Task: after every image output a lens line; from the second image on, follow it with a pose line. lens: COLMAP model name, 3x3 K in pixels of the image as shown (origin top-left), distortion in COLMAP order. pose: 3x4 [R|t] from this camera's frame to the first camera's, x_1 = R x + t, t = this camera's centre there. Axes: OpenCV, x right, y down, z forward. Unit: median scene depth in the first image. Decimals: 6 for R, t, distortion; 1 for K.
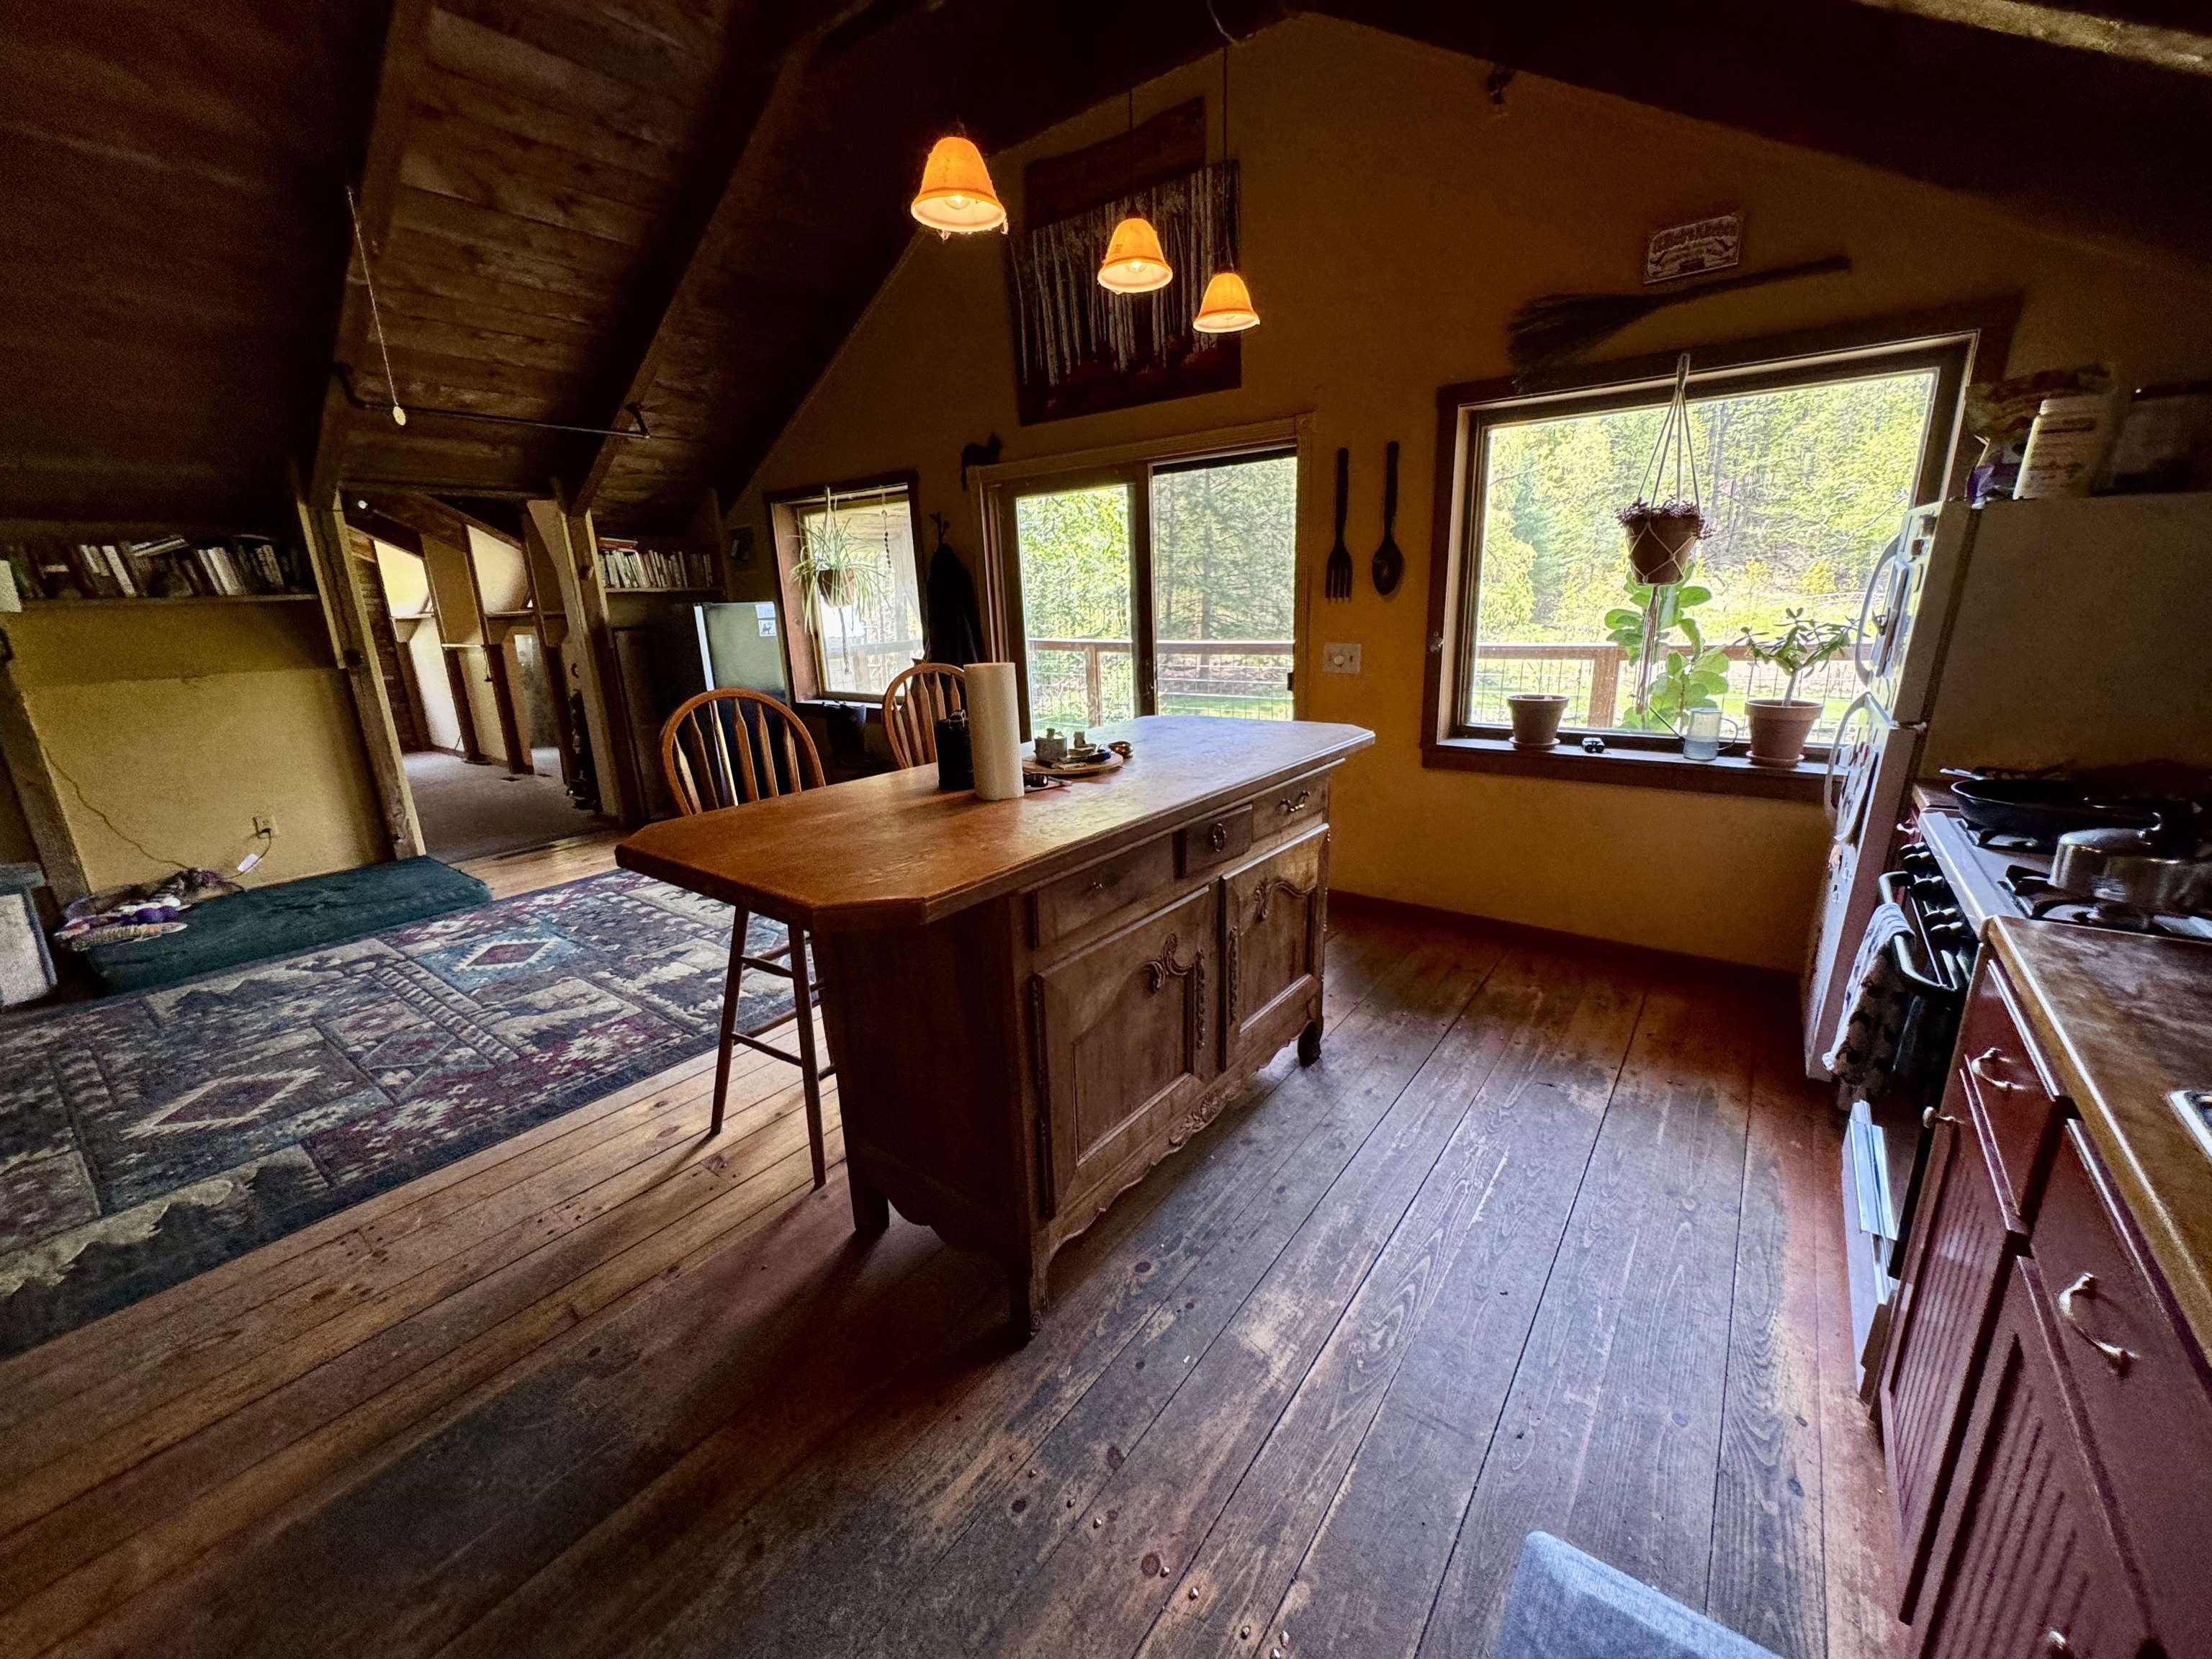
lens RADIAL K [[878.6, 0, 1107.1], [0, 878.6, 829.5], [0, 0, 1]] dist [-0.002967, 0.000477]
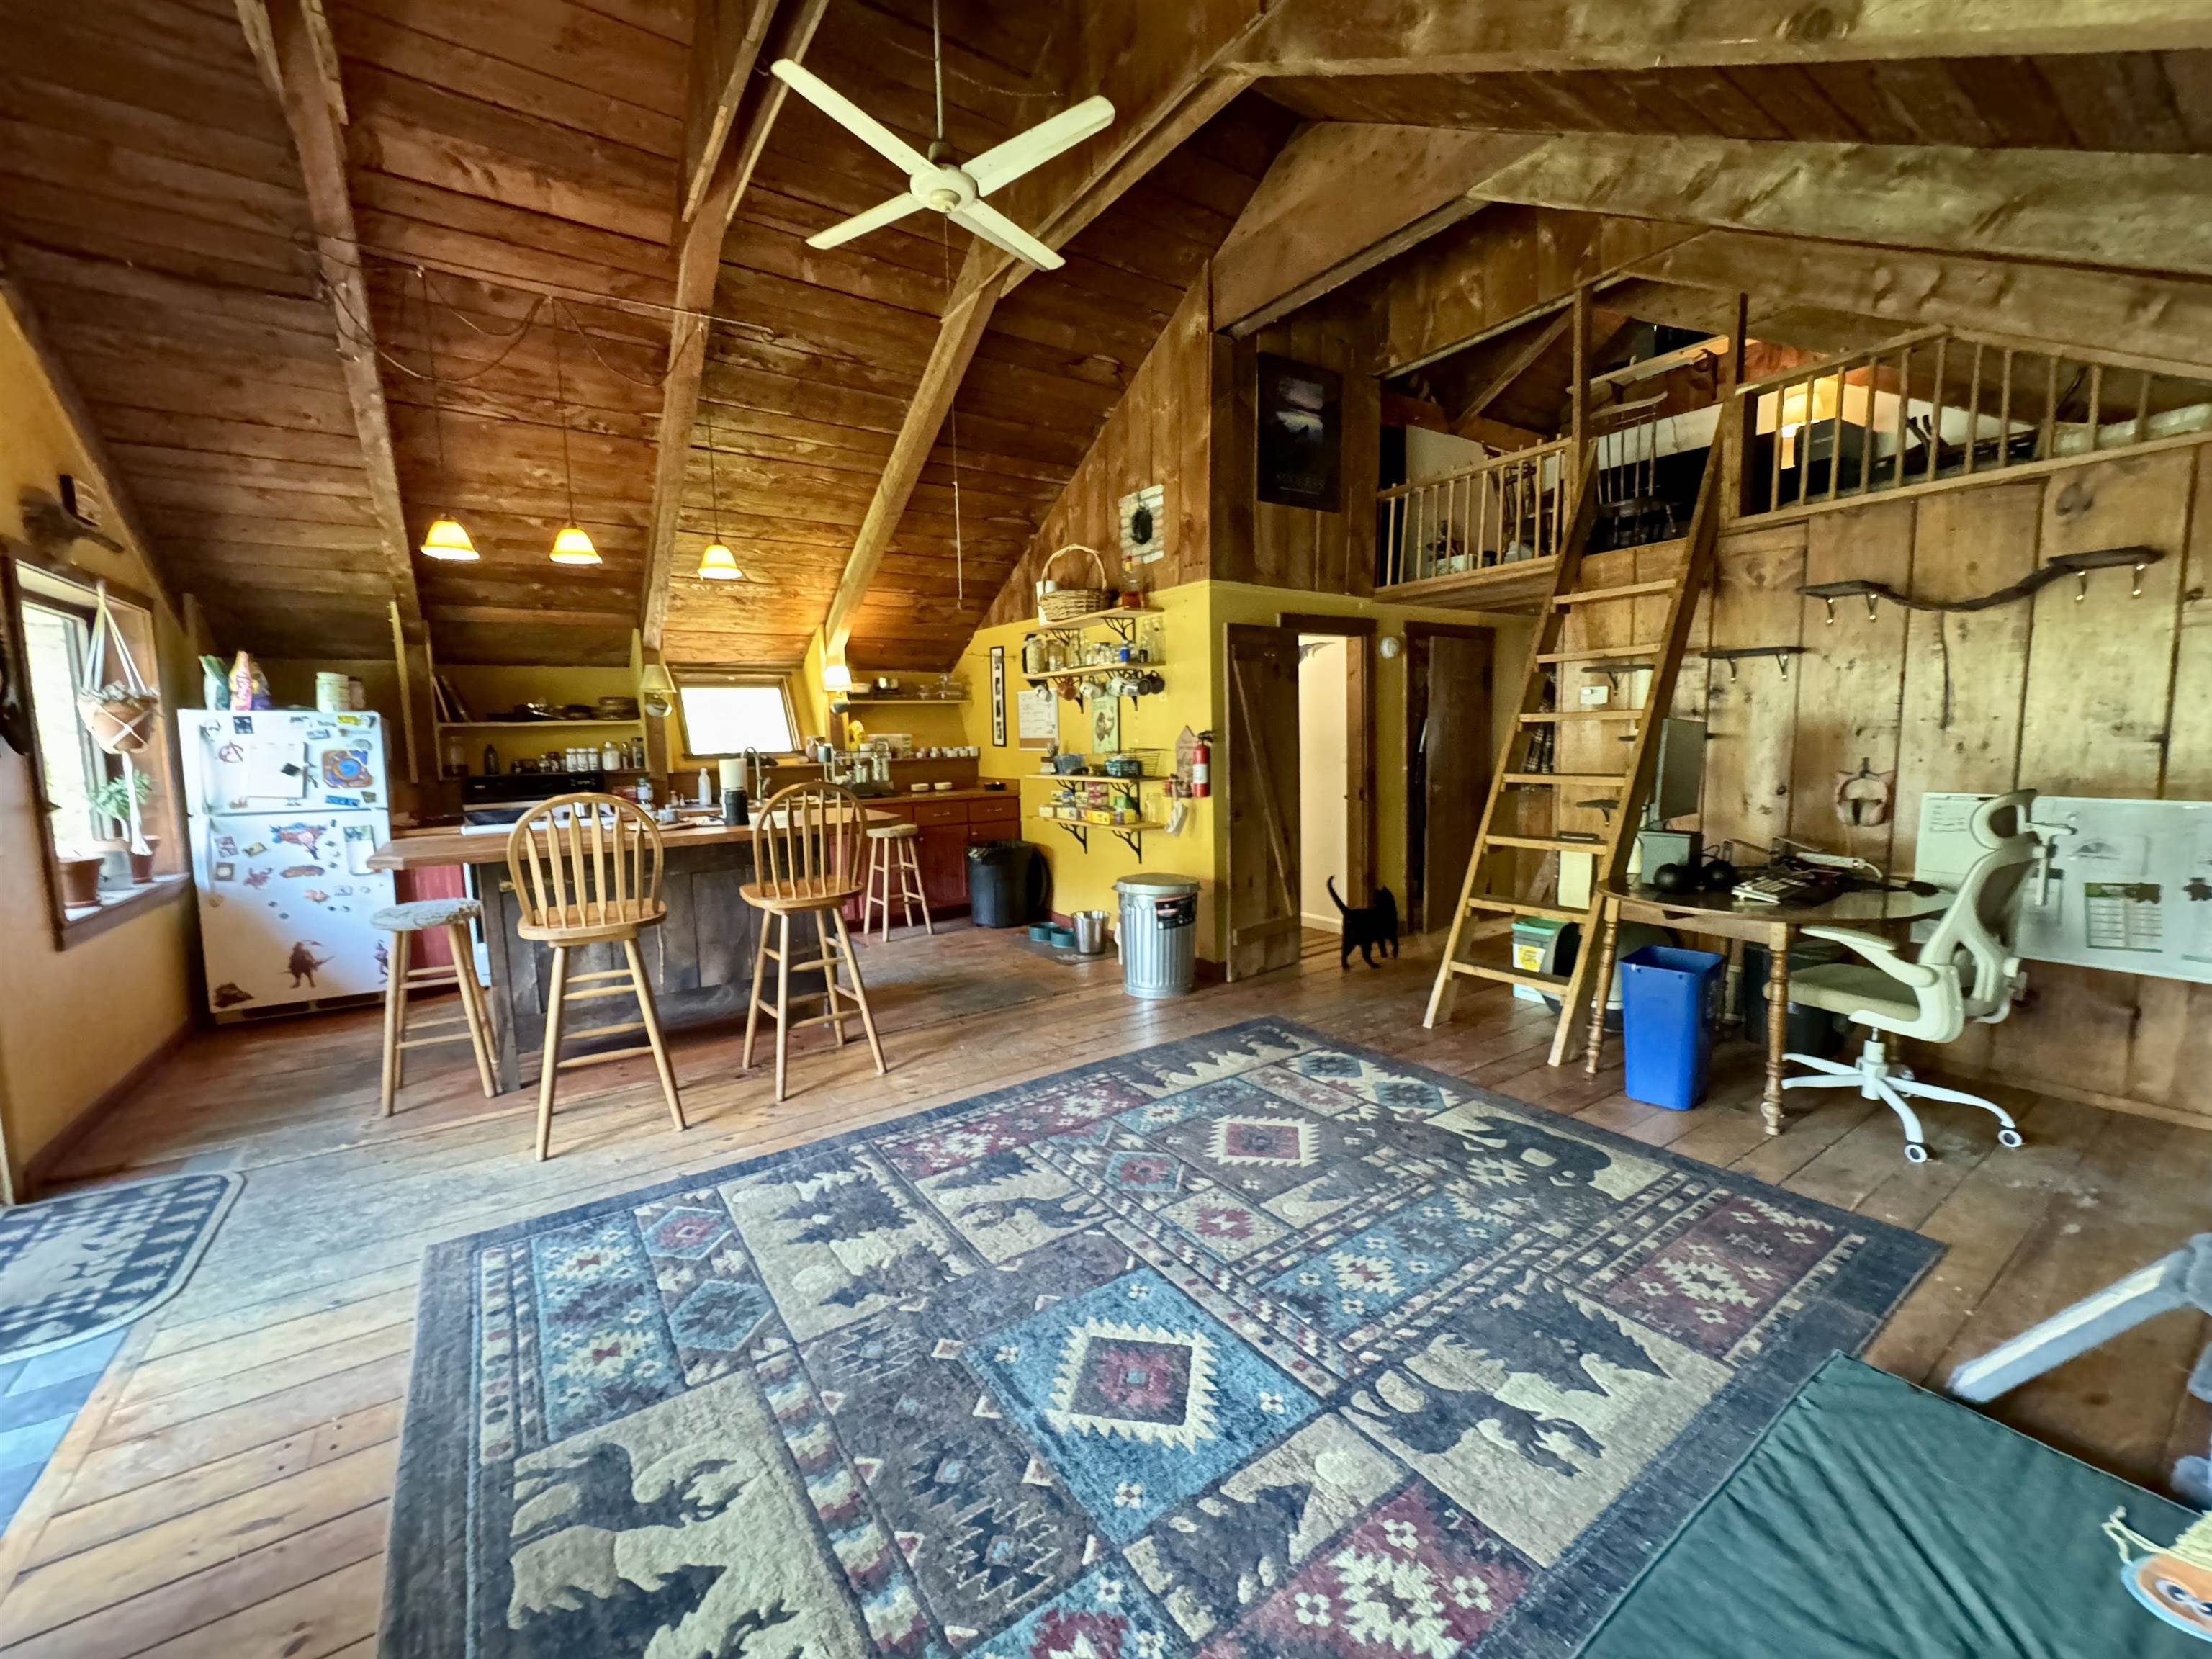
lens RADIAL K [[878.6, 0, 1108.2], [0, 878.6, 829.5], [0, 0, 1]] dist [-0.002967, 0.000477]
pose [[-0.947171, 0.018848, 0.320173, -0.862425], [0.133839, 0.930427, 0.341164, -0.326996], [-0.291468, 0.365993, -0.883796, 1.375492]]
